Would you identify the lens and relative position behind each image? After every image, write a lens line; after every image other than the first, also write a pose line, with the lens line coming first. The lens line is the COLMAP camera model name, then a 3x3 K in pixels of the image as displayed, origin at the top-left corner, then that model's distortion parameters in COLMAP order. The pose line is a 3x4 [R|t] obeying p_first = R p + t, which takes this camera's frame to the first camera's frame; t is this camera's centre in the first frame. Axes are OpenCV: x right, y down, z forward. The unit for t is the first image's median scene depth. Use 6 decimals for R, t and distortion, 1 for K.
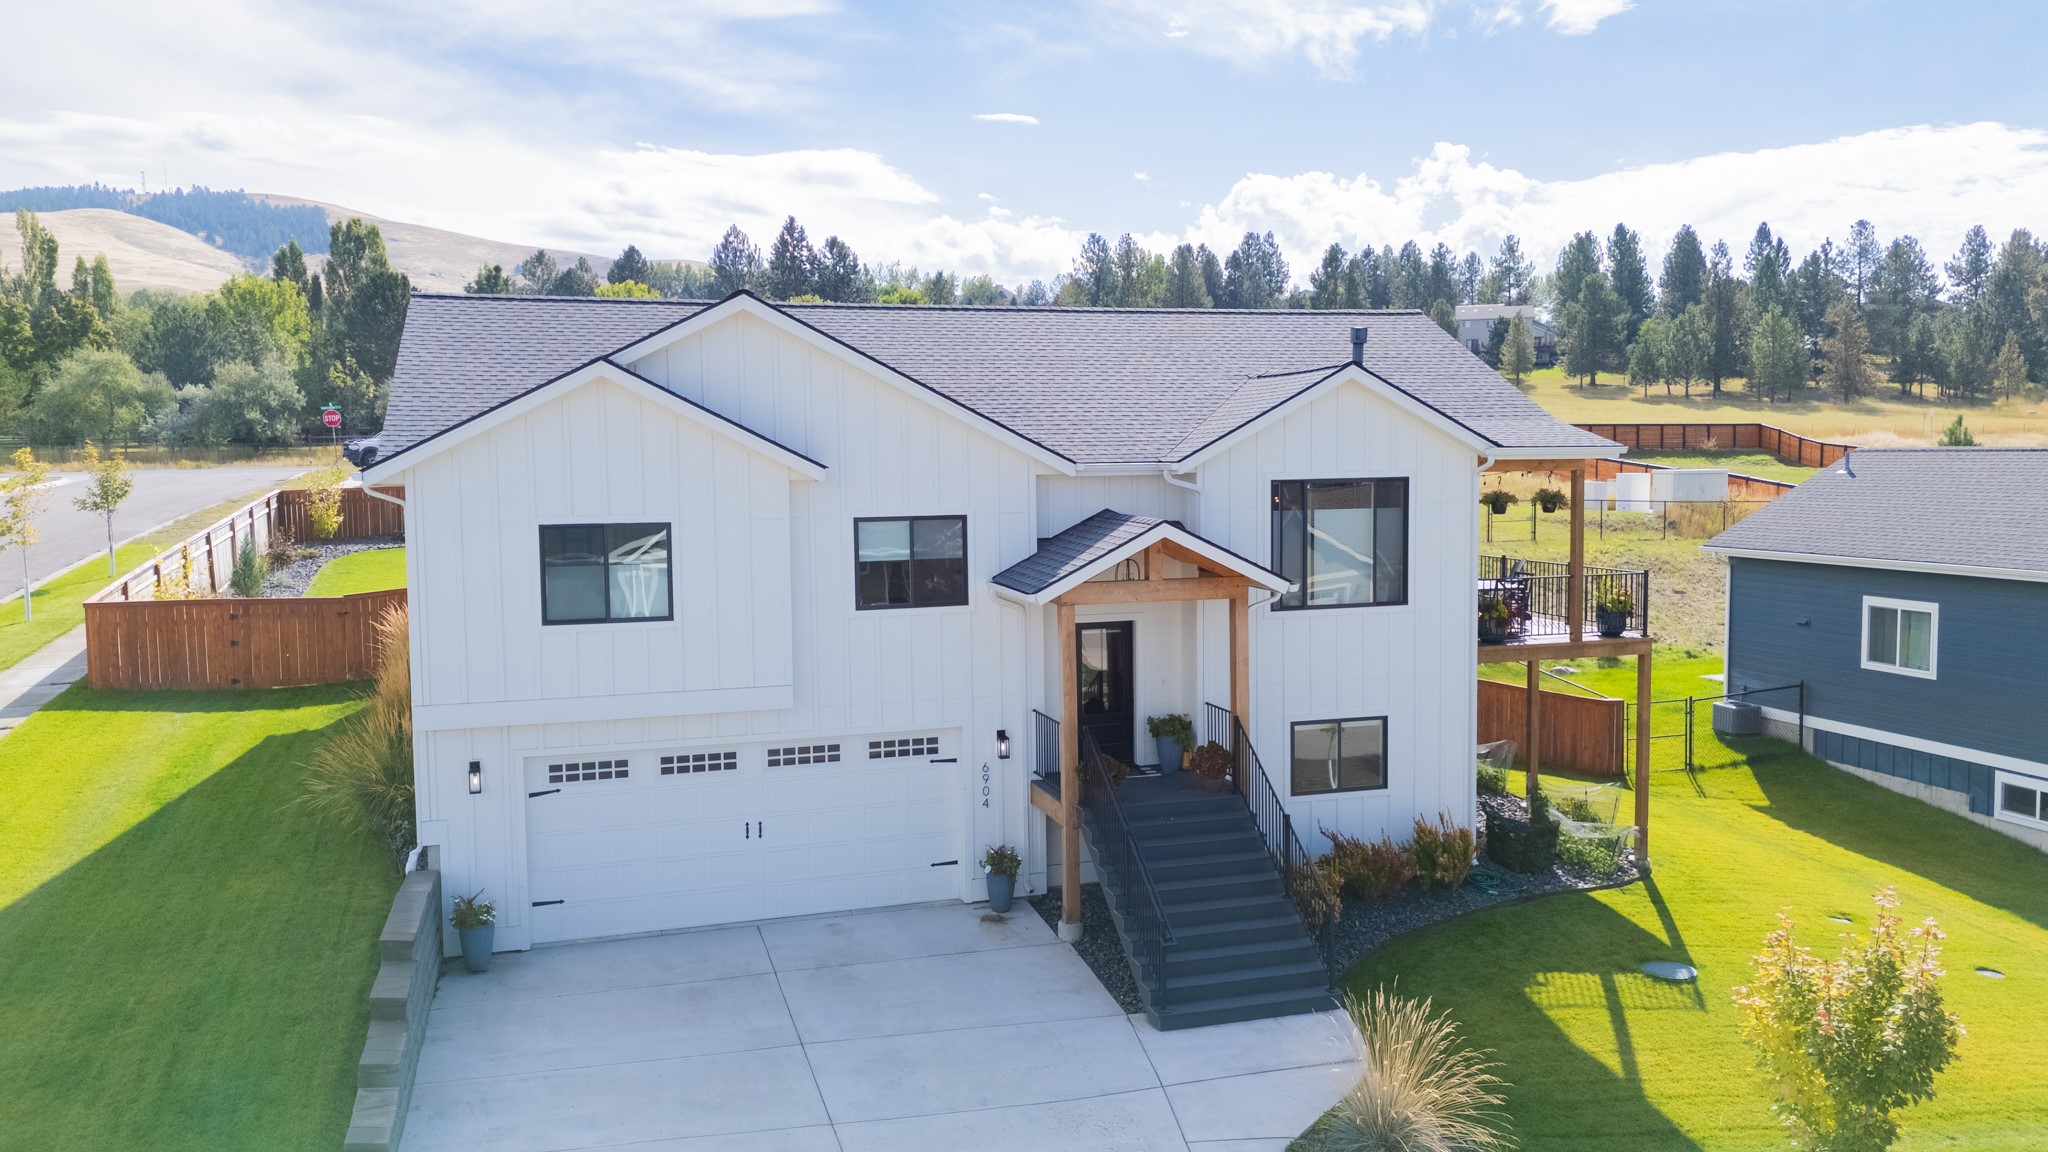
lens RADIAL K [[1515.9, 0, 1032.0], [0, 1515.9, 580.3], [0, 0, 1]] dist [0.056811, -0.050340]
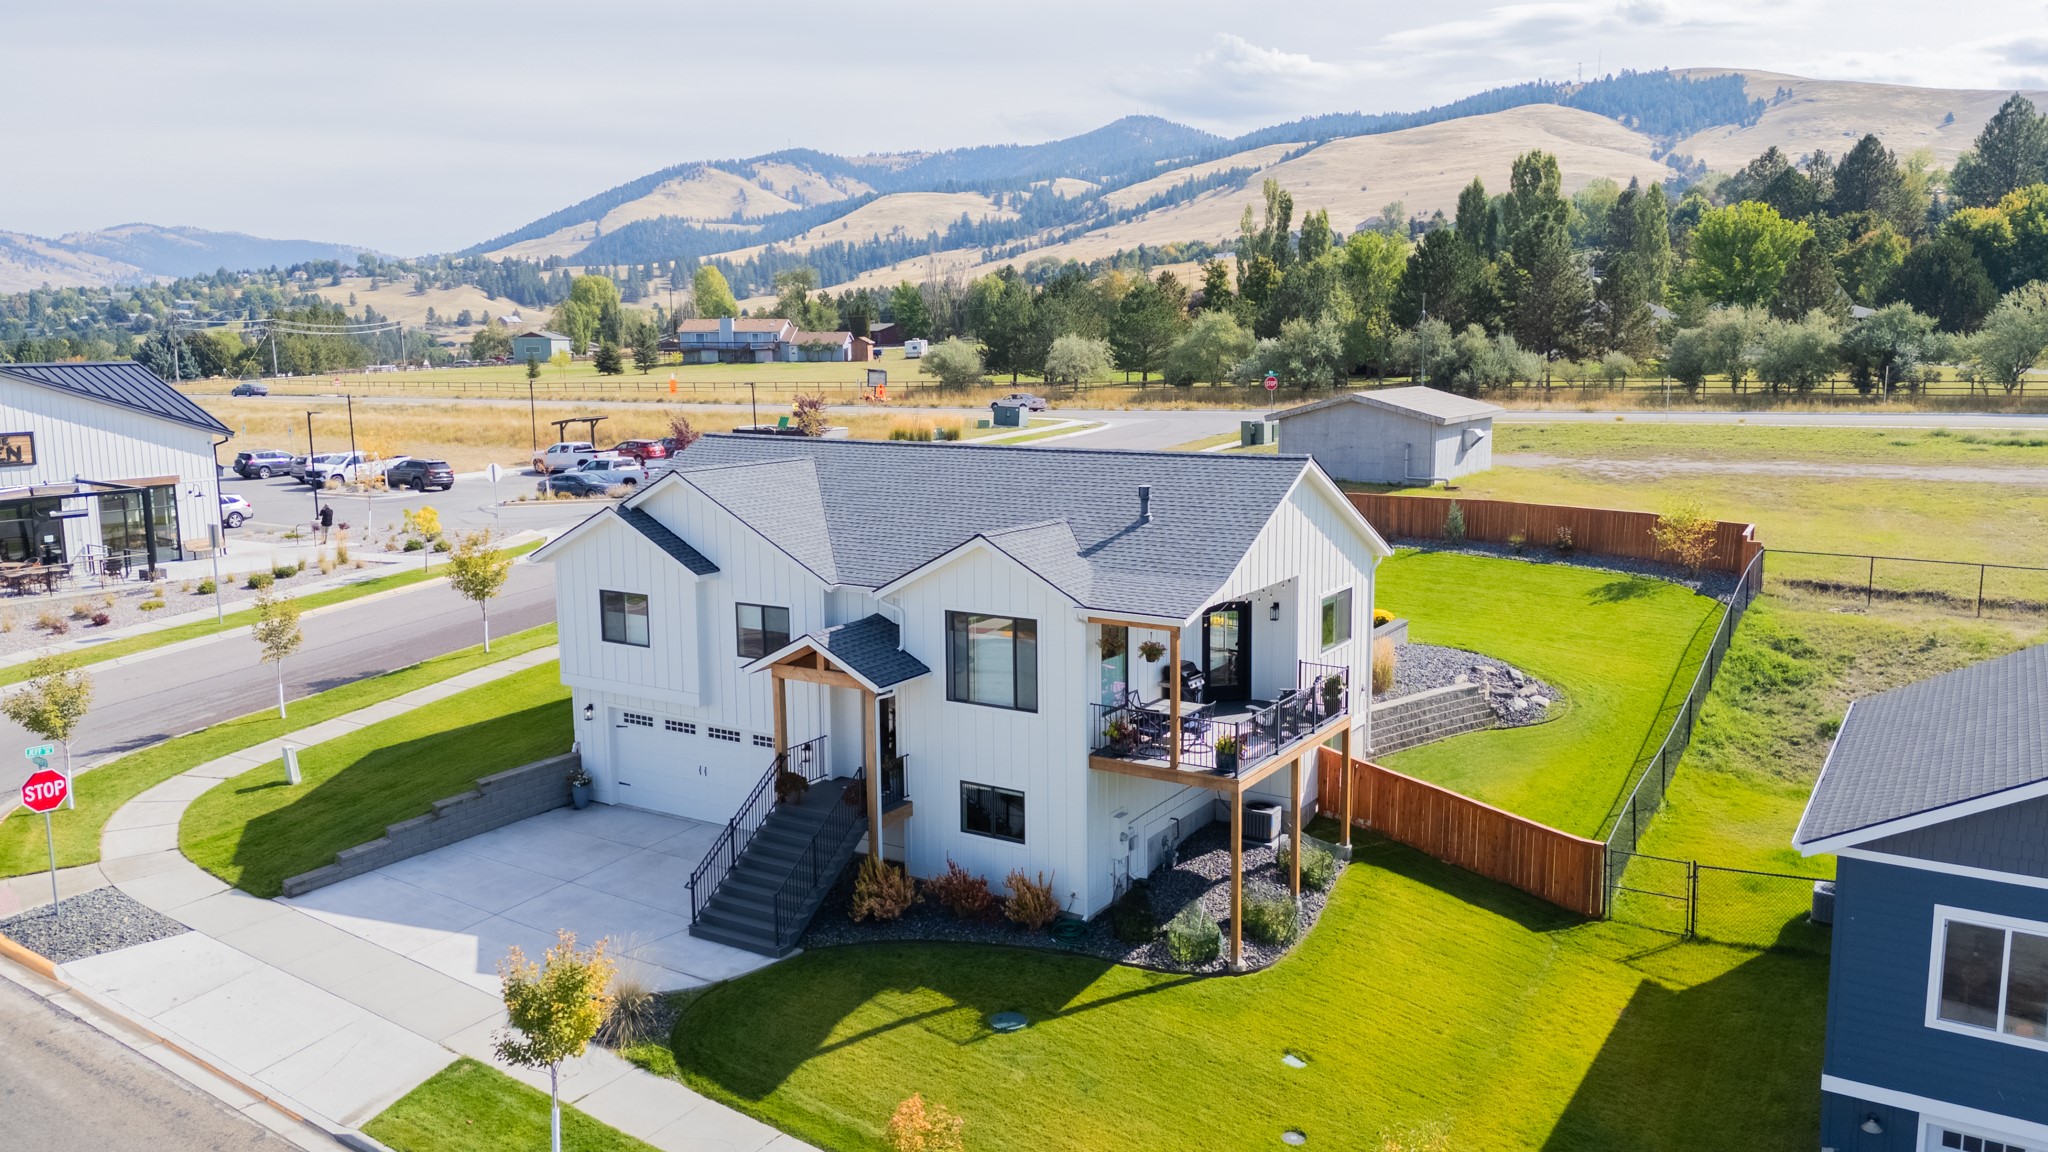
lens RADIAL K [[1515.9, 0, 1015.7], [0, 1515.9, 567.2], [0, 0, 1]] dist [0.056811, -0.050340]
pose [[0.647217, 0.118494, -0.753040, 1.233919], [-0.061992, 0.992755, 0.102933, -0.249340], [0.759781, -0.019937, 0.649873, 0.128678]]
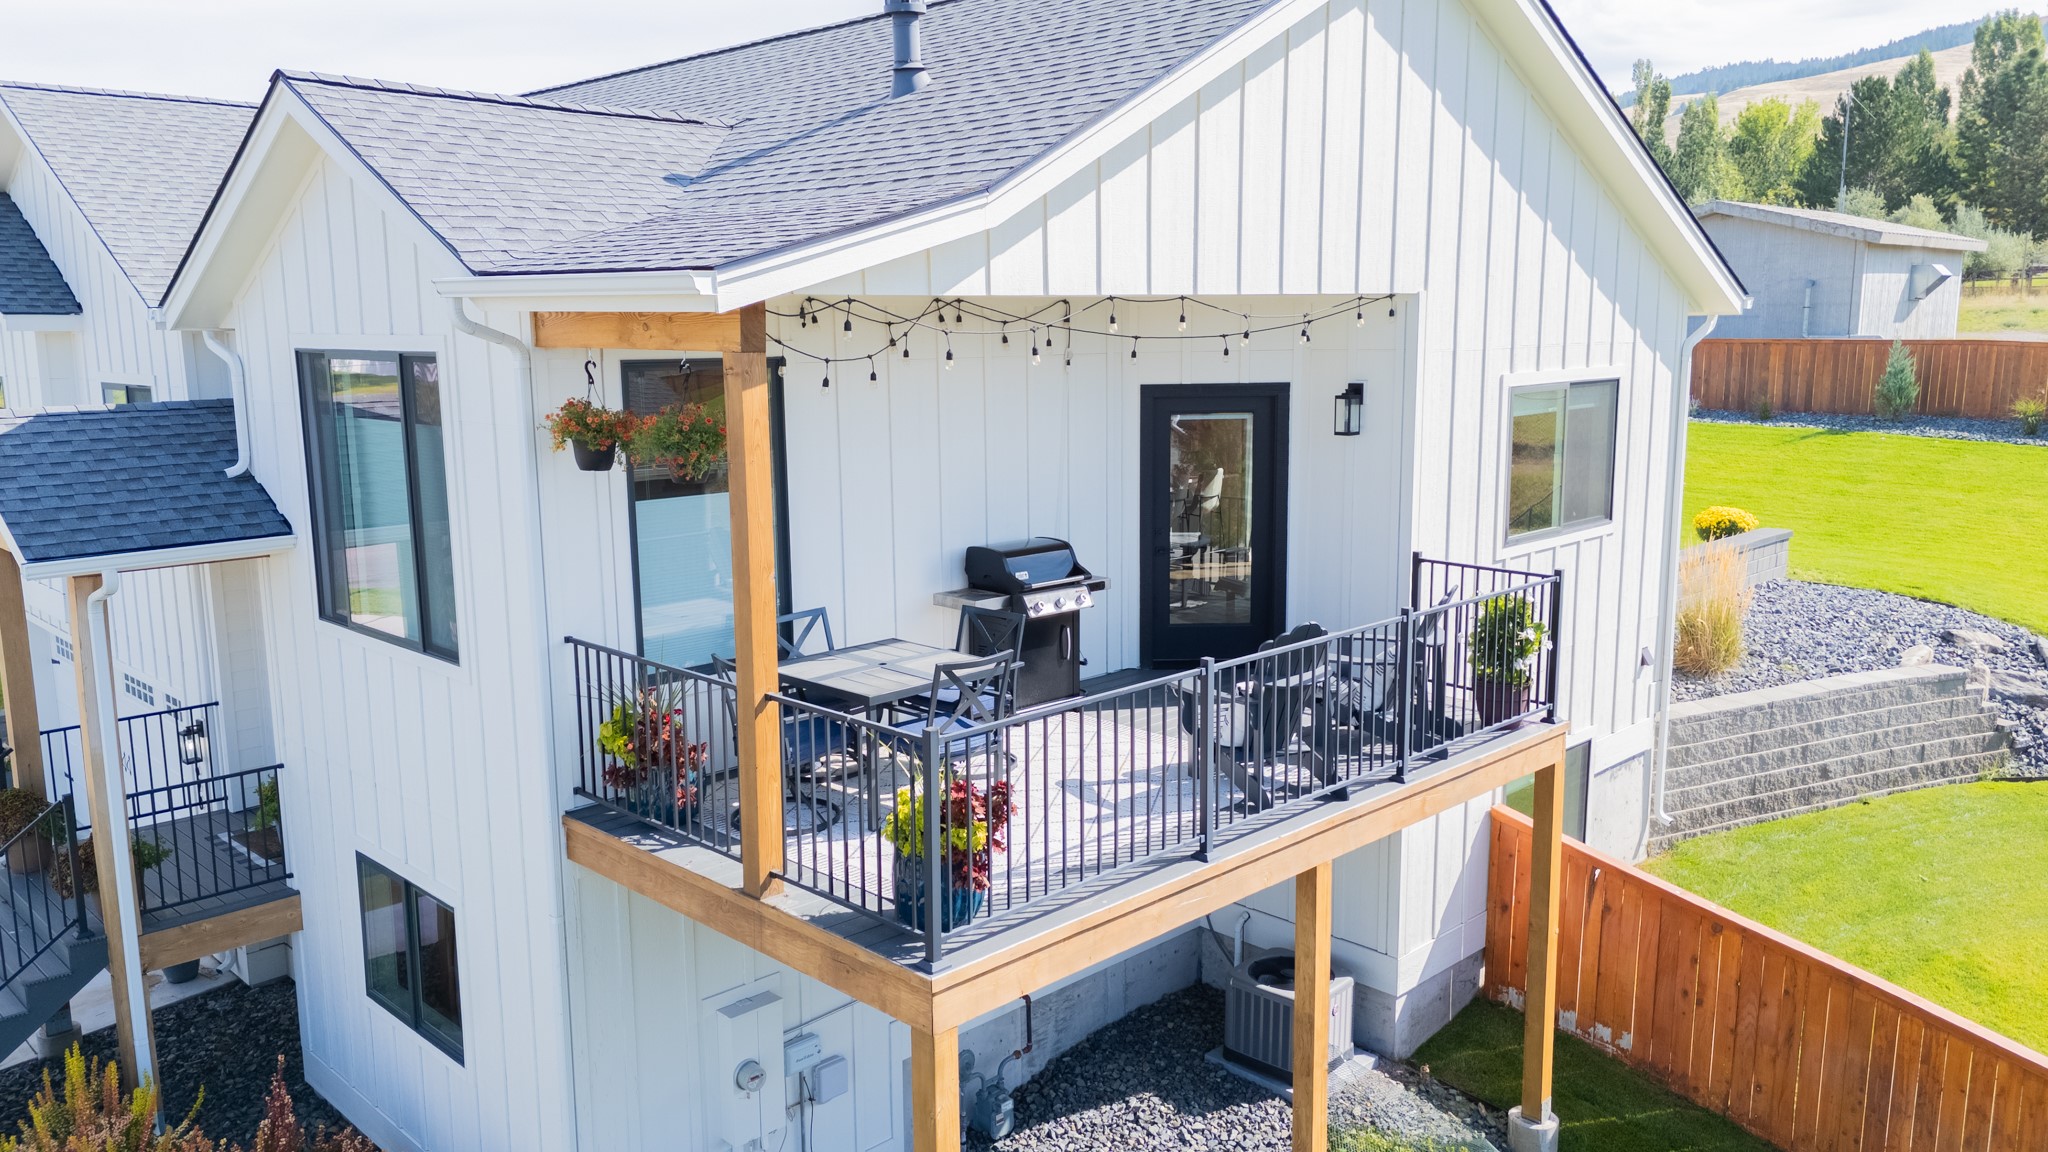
lens RADIAL K [[1515.9, 0, 1015.9], [0, 1515.9, 586.7], [0, 0, 1]] dist [0.056811, -0.050340]
pose [[0.459996, 0.159371, -0.873501, 0.682974], [-0.068957, 0.987201, 0.143802, -0.075663], [0.885239, -0.005914, 0.465099, 0.954324]]
